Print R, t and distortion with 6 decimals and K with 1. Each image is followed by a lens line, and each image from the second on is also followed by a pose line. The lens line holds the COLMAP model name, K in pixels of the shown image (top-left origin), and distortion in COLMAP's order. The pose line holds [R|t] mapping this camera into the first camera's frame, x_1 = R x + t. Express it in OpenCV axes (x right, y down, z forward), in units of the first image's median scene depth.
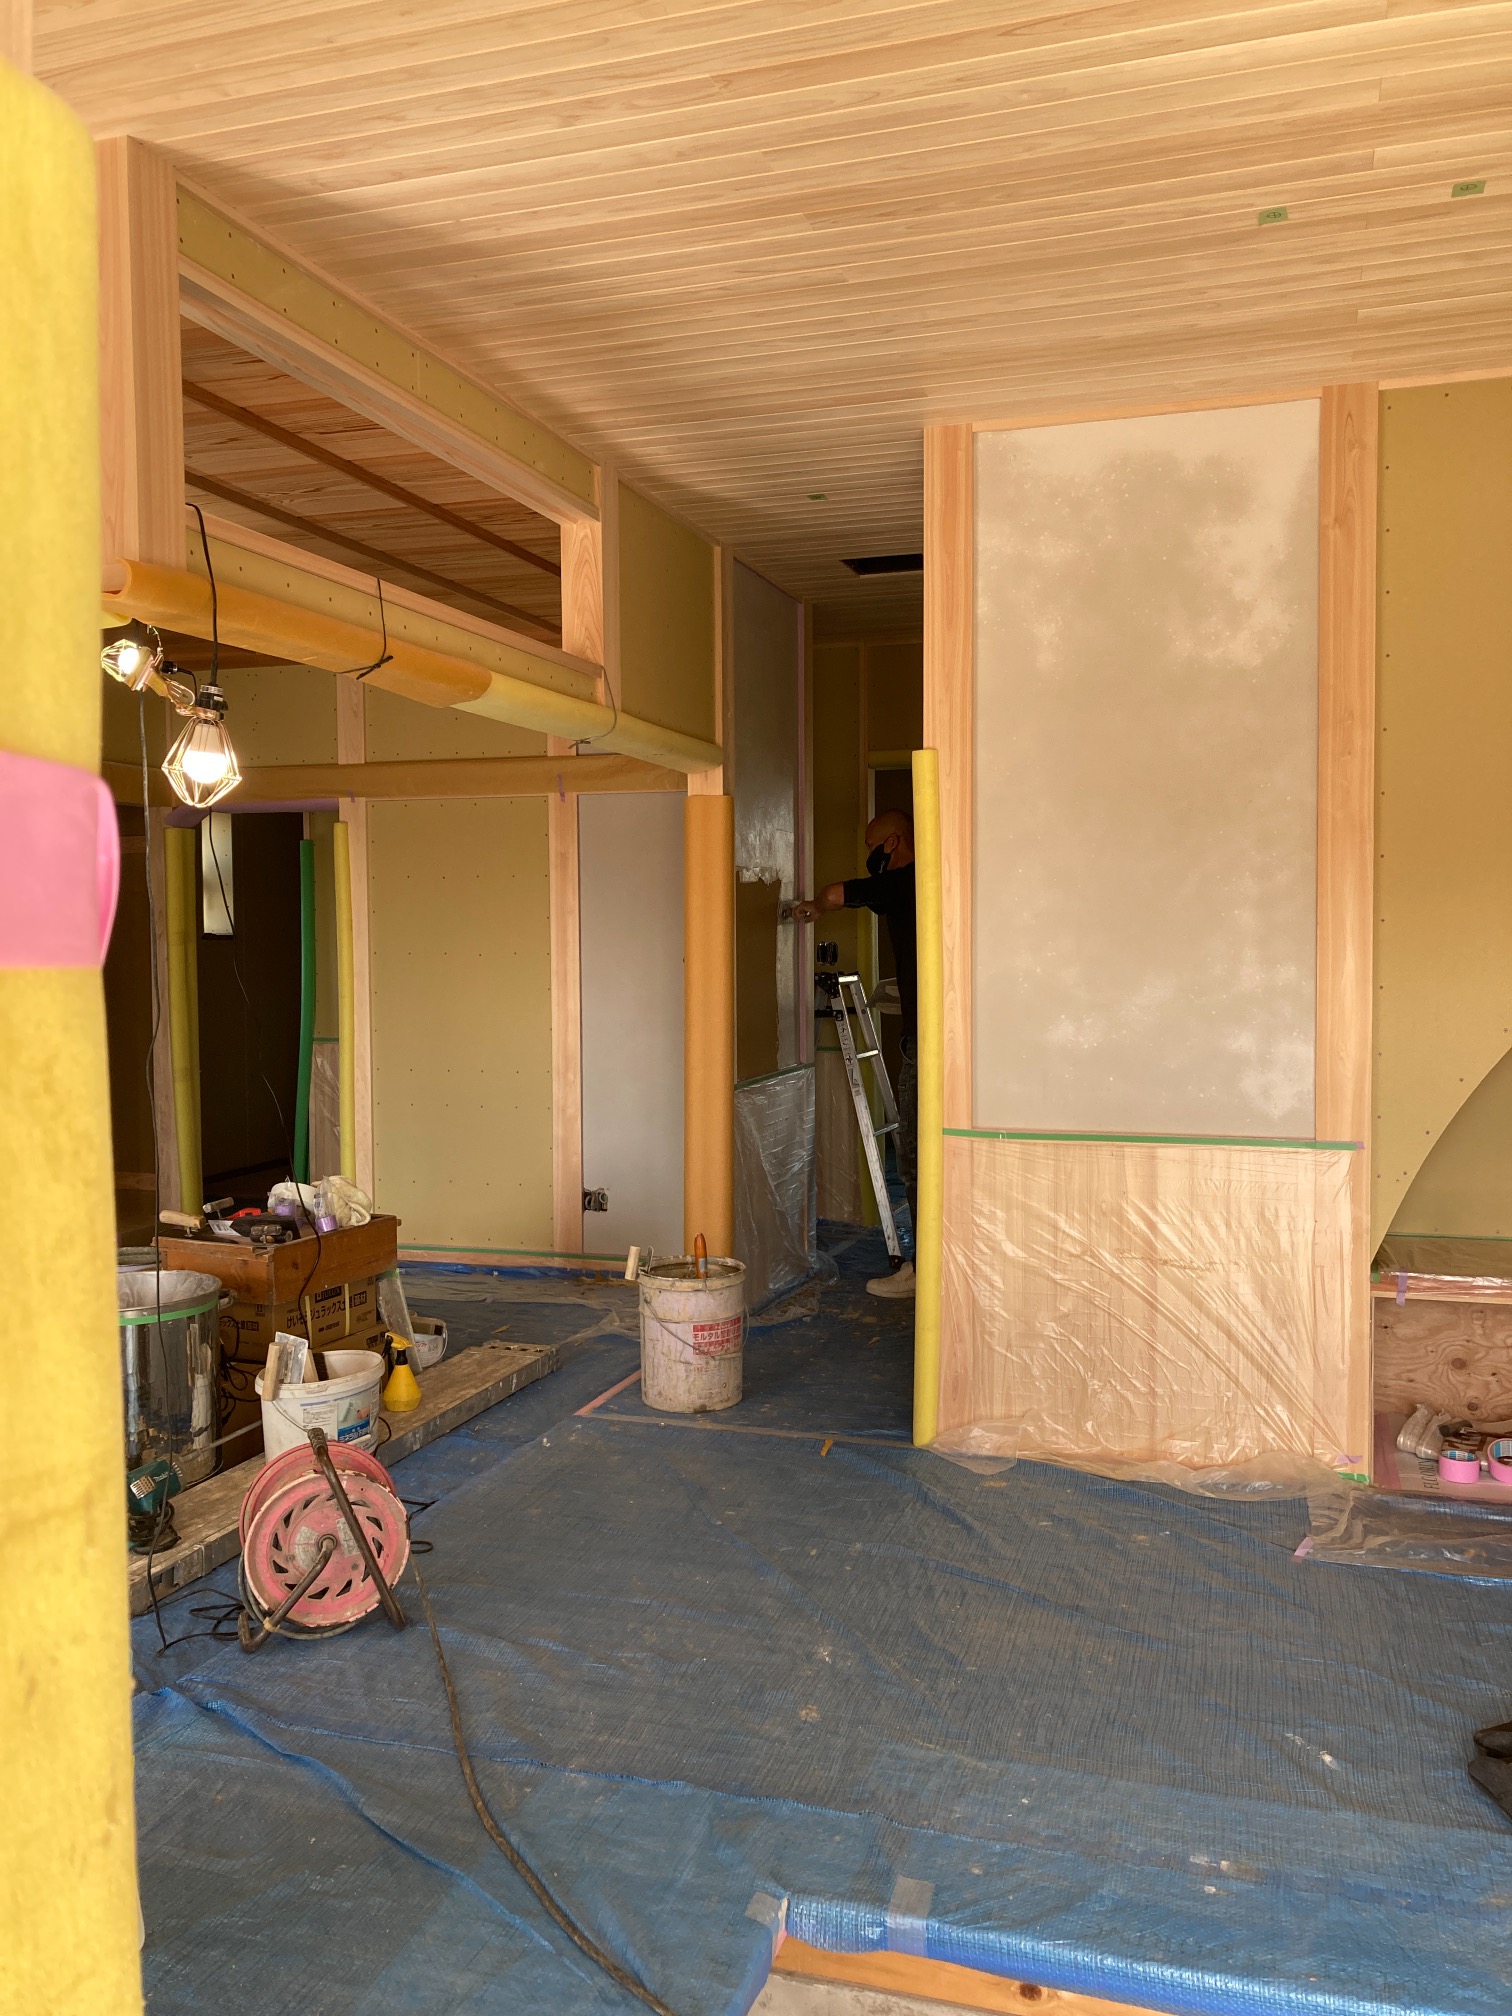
lens RADIAL K [[1645.0, 0, 754.6], [0, 1645.0, 1009.7], [0, 0, 1]] dist [0.026626, -0.007951]
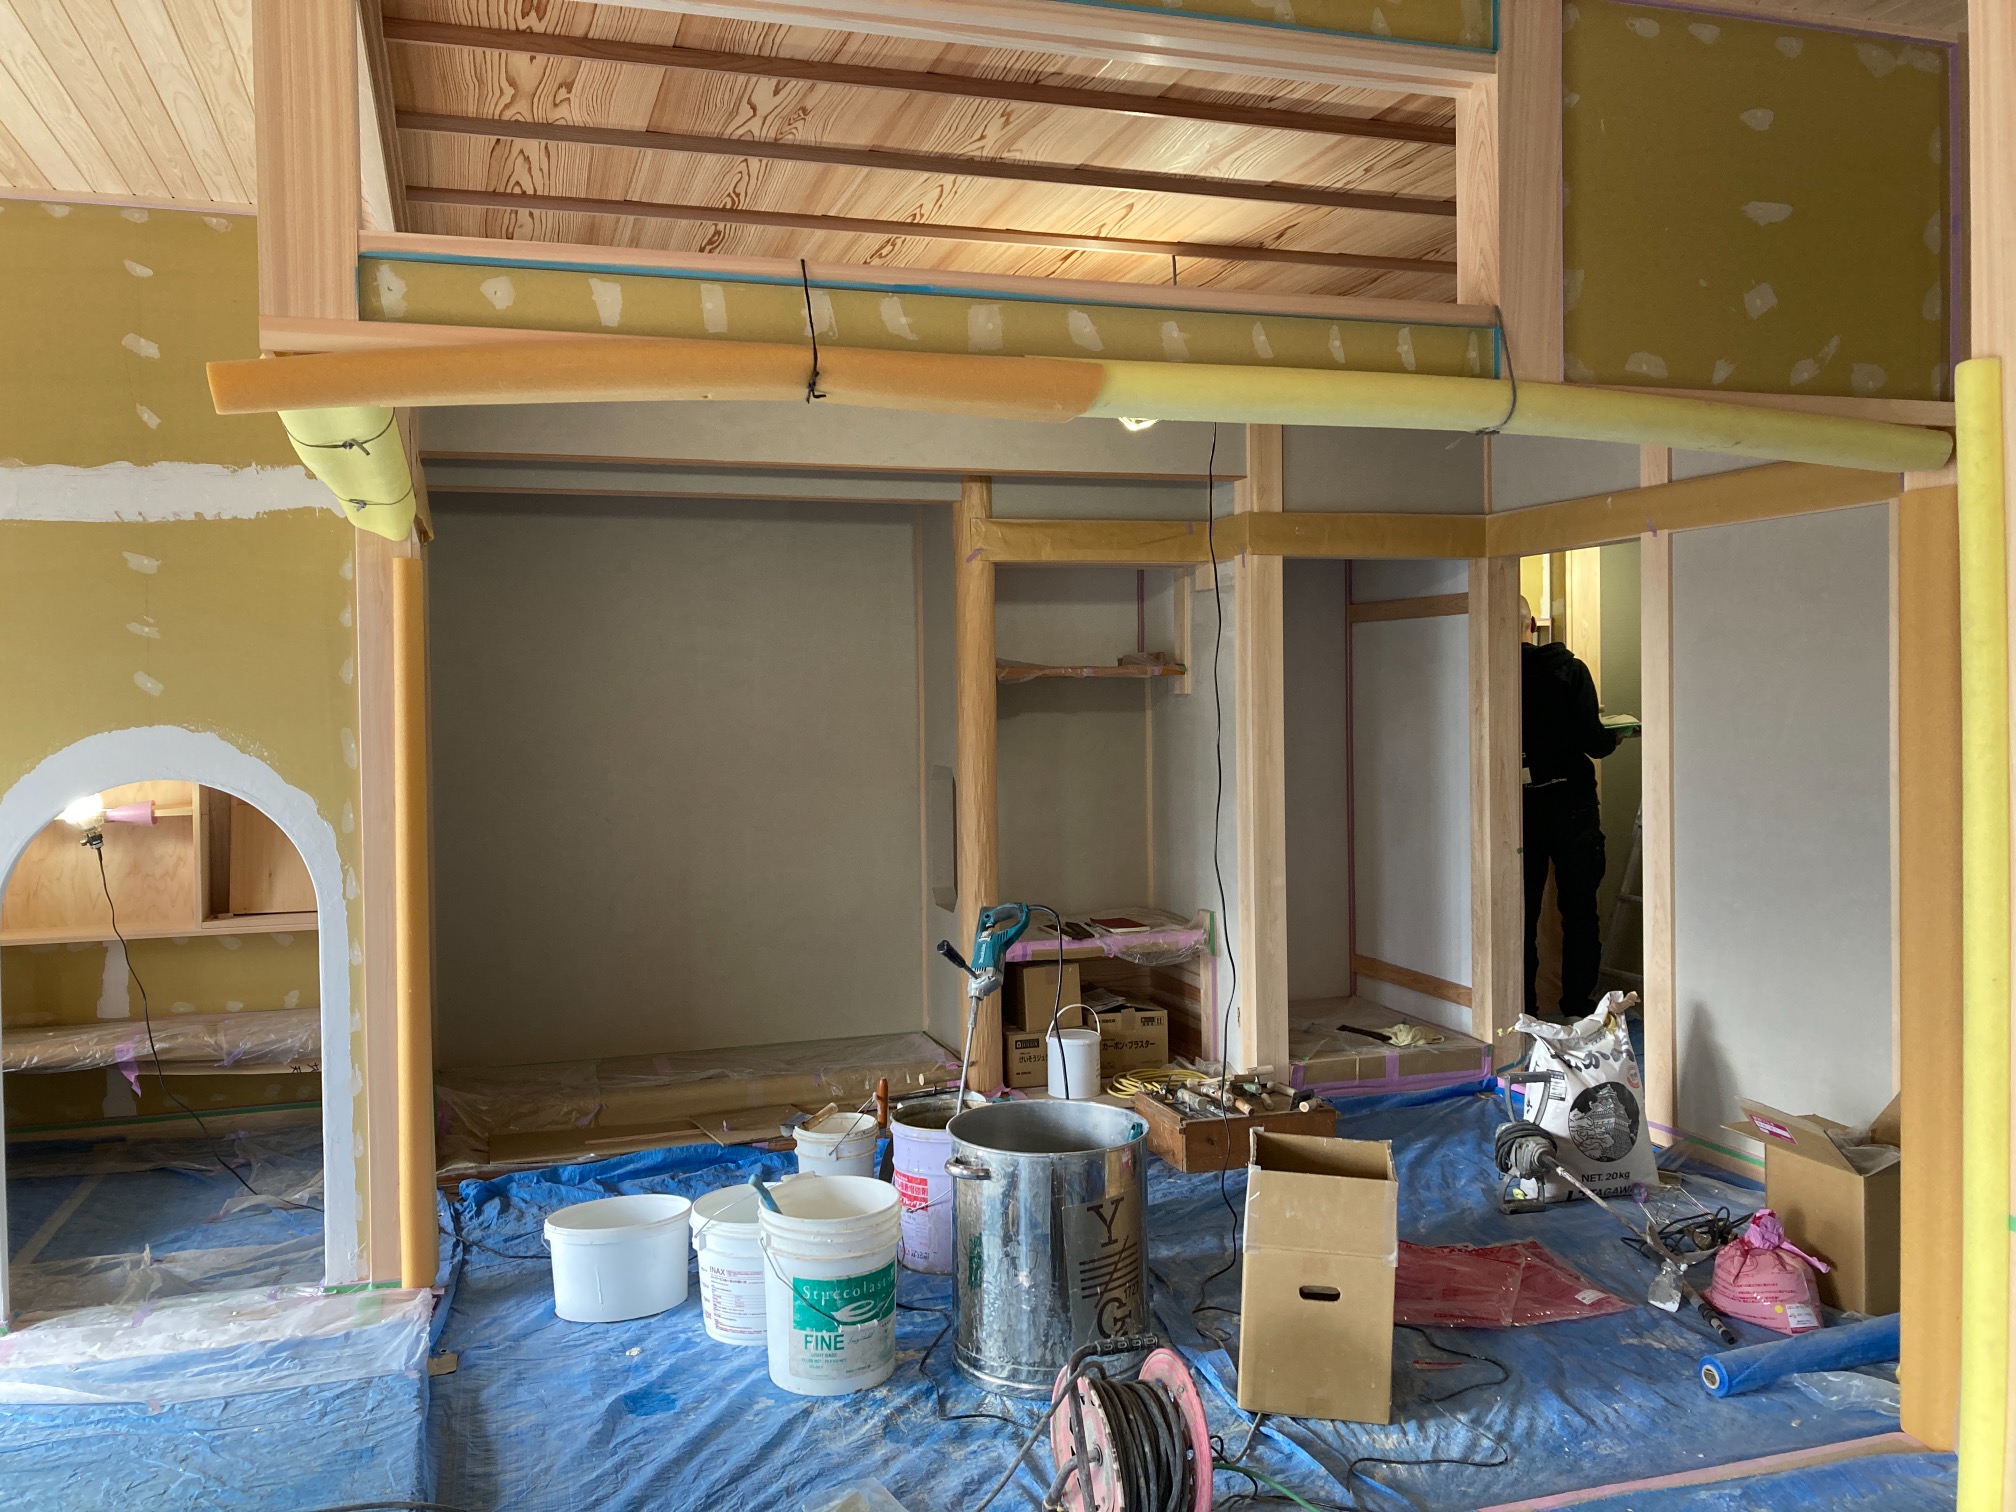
lens RADIAL K [[1645.0, 0, 1005.3], [0, 1645.0, 754.6], [0, 0, 1]] dist [0.026626, -0.007951]
pose [[0.583640, 0.029171, -0.811488, 0.305715], [-0.025518, 0.999520, 0.017577, -0.049999], [0.811612, 0.010449, 0.584104, 0.499301]]
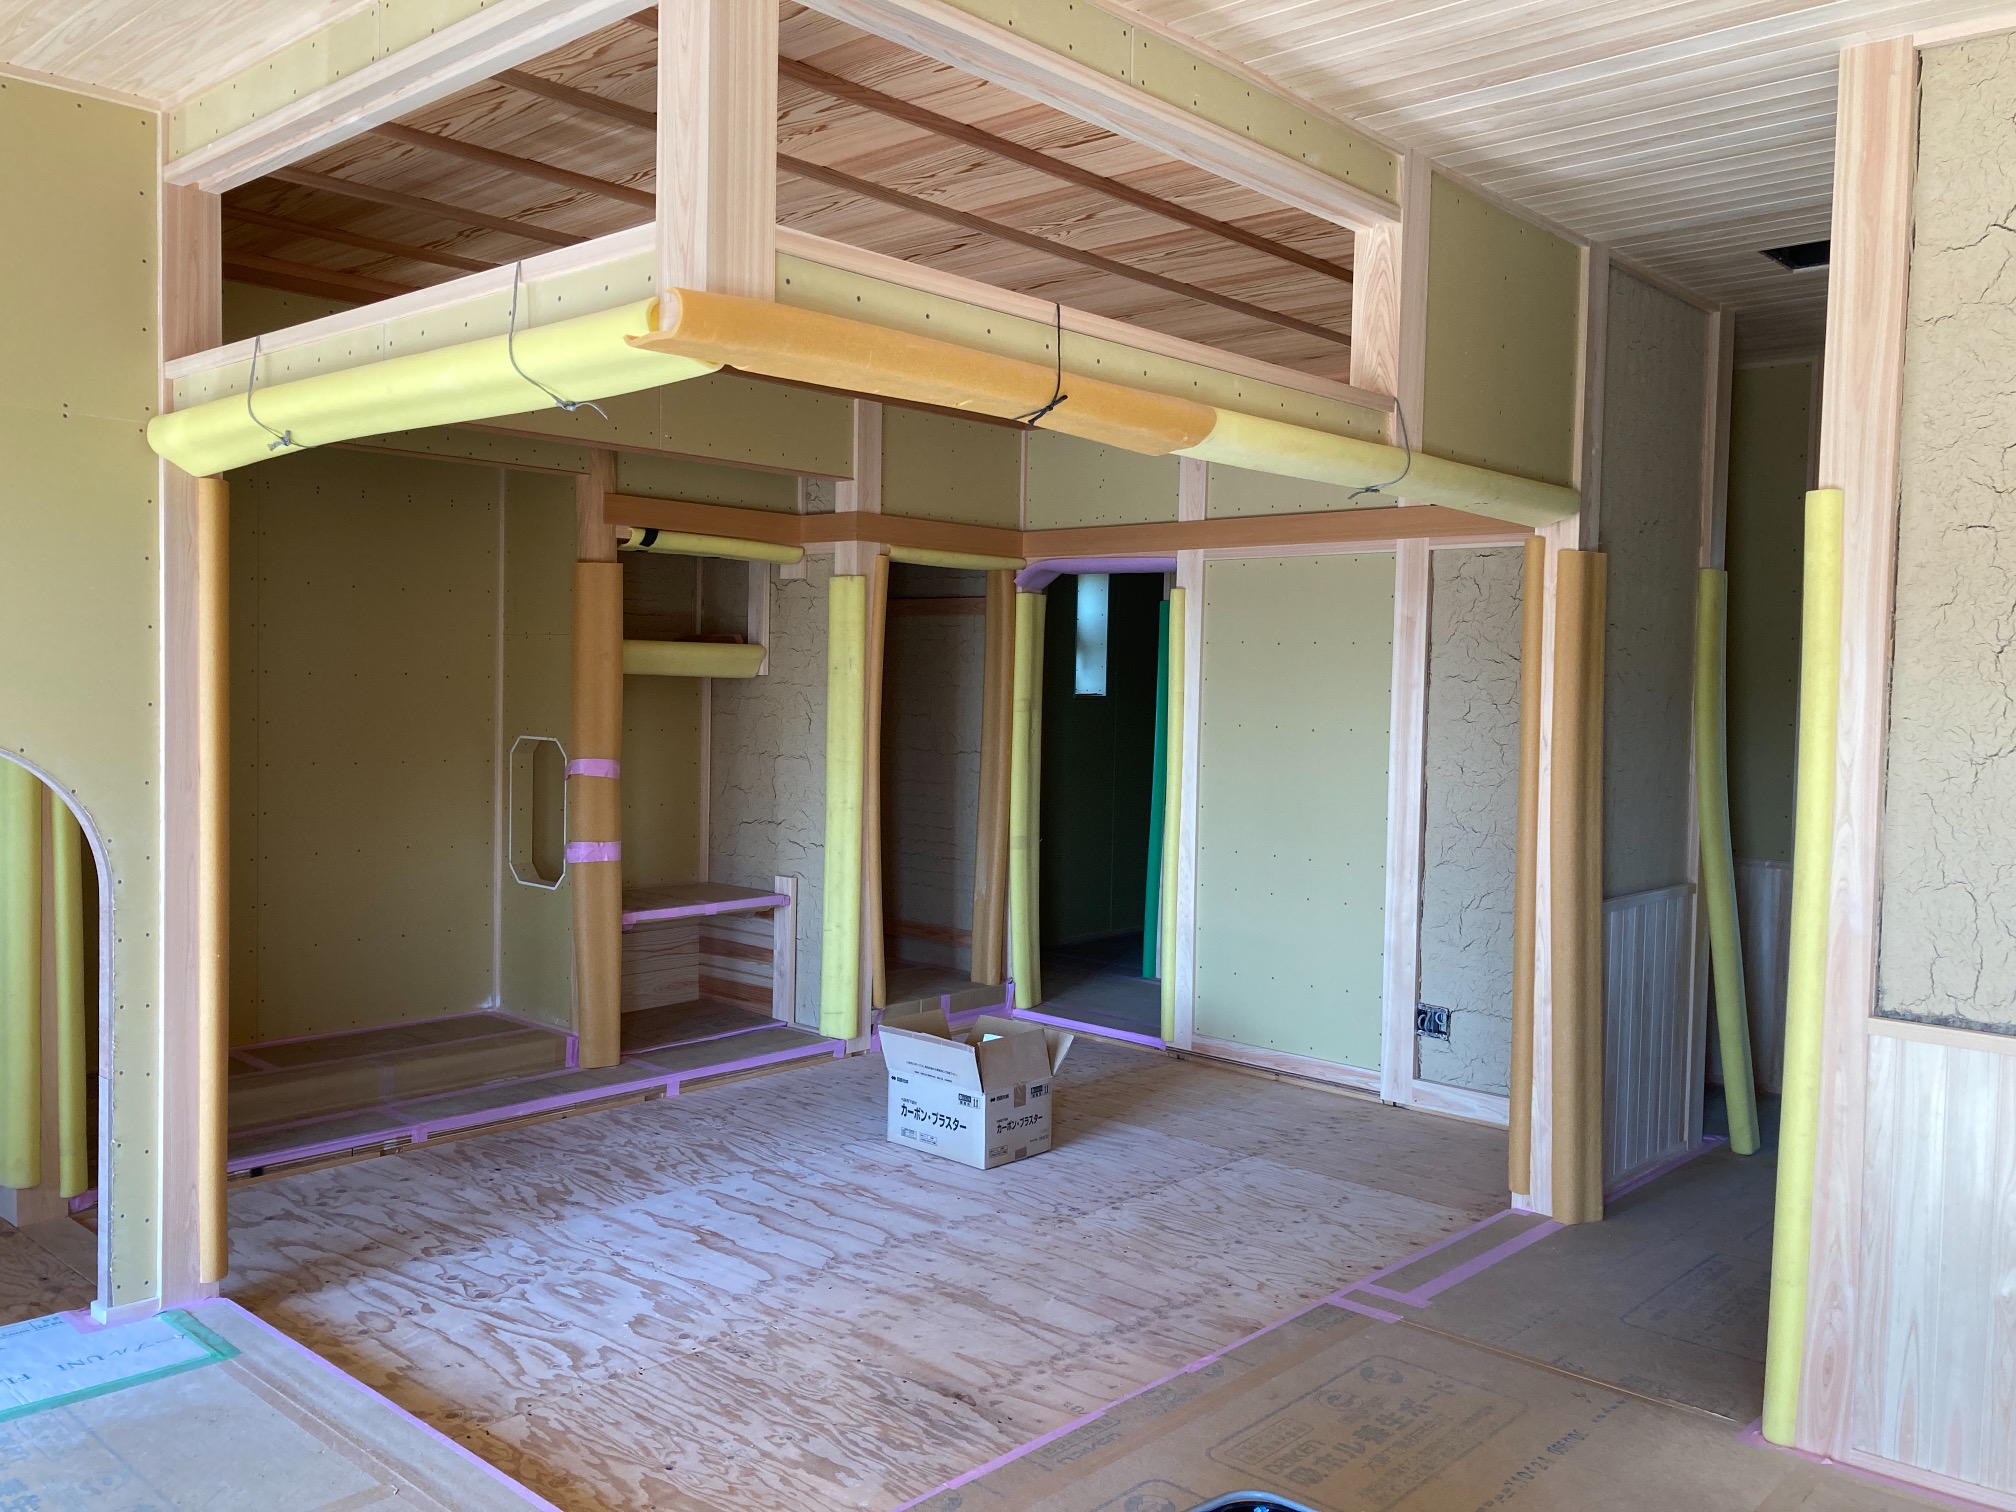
lens RADIAL K [[1645.0, 0, 1007.5], [0, 1645.0, 755.1], [0, 0, 1]] dist [0.026626, -0.007951]
pose [[0.911131, 0.042948, -0.409874, 0.076310], [-0.044240, 0.999001, 0.006334, -0.027946], [0.409736, 0.012362, 0.912120, 0.174875]]
